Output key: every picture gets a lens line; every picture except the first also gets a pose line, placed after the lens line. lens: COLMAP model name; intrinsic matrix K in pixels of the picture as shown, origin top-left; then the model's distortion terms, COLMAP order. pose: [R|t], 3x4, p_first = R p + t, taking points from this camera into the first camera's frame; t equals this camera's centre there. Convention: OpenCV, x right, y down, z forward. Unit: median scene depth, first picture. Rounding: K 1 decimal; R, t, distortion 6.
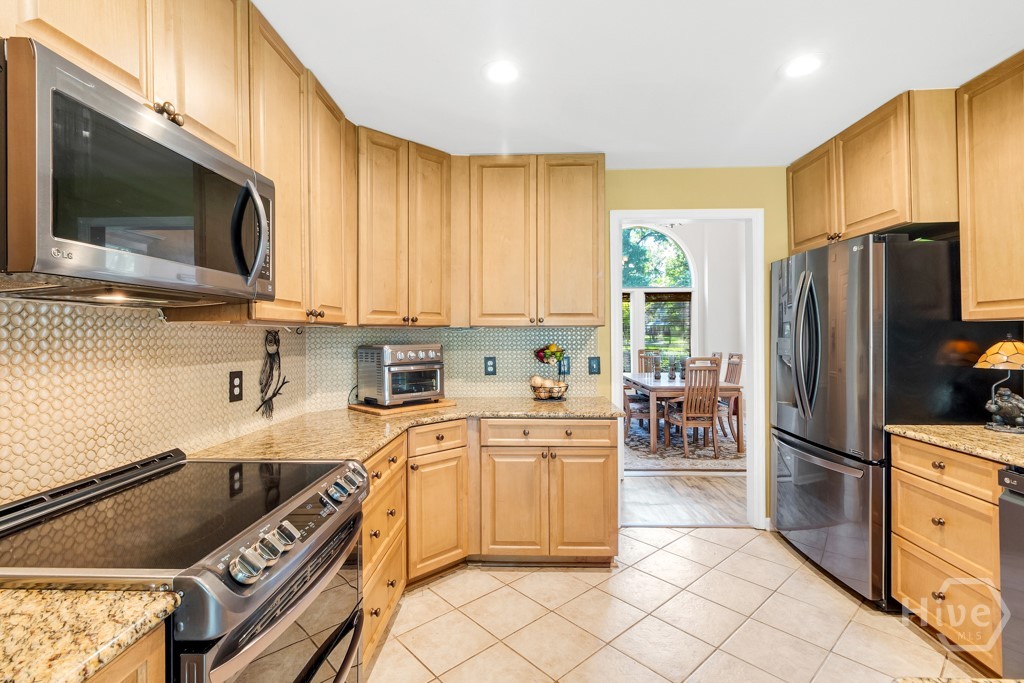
lens RADIAL K [[481.3, 0, 504.5], [0, 481.3, 333.5], [0, 0, 1]] dist [0.003233, 0.000795]
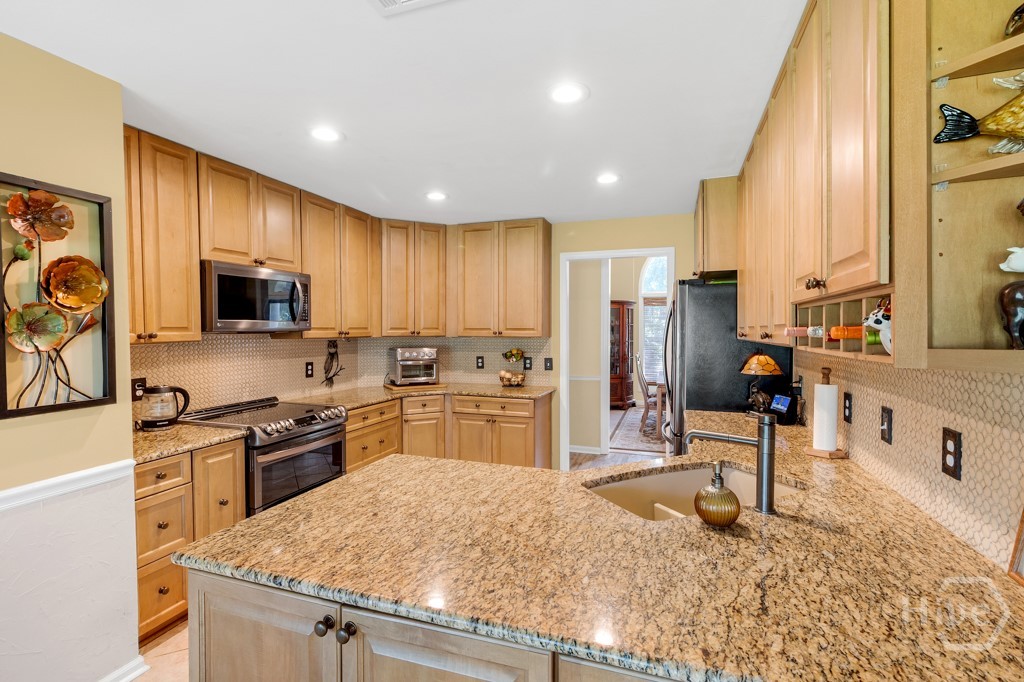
lens RADIAL K [[481.3, 0, 496.5], [0, 481.3, 339.0], [0, 0, 1]] dist [0.003233, 0.000795]
pose [[0.952448, 0.011270, -0.304492, 0.581025], [-0.003989, 0.999691, 0.024524, -0.050555], [0.304674, -0.022143, 0.952199, -0.479488]]
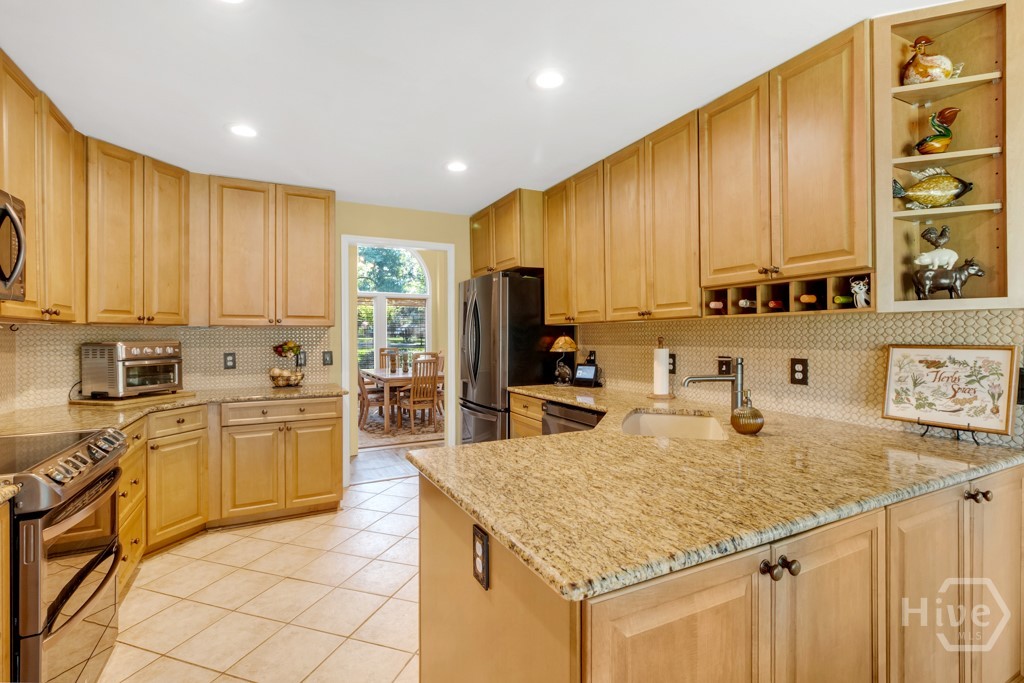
lens RADIAL K [[481.3, 0, 513.5], [0, 481.3, 333.8], [0, 0, 1]] dist [0.003233, 0.000795]
pose [[0.871443, 0.002112, 0.490492, -0.005244], [-0.000410, 0.999994, -0.003577, 0.009987], [-0.490496, 0.002916, 0.871439, -0.384226]]
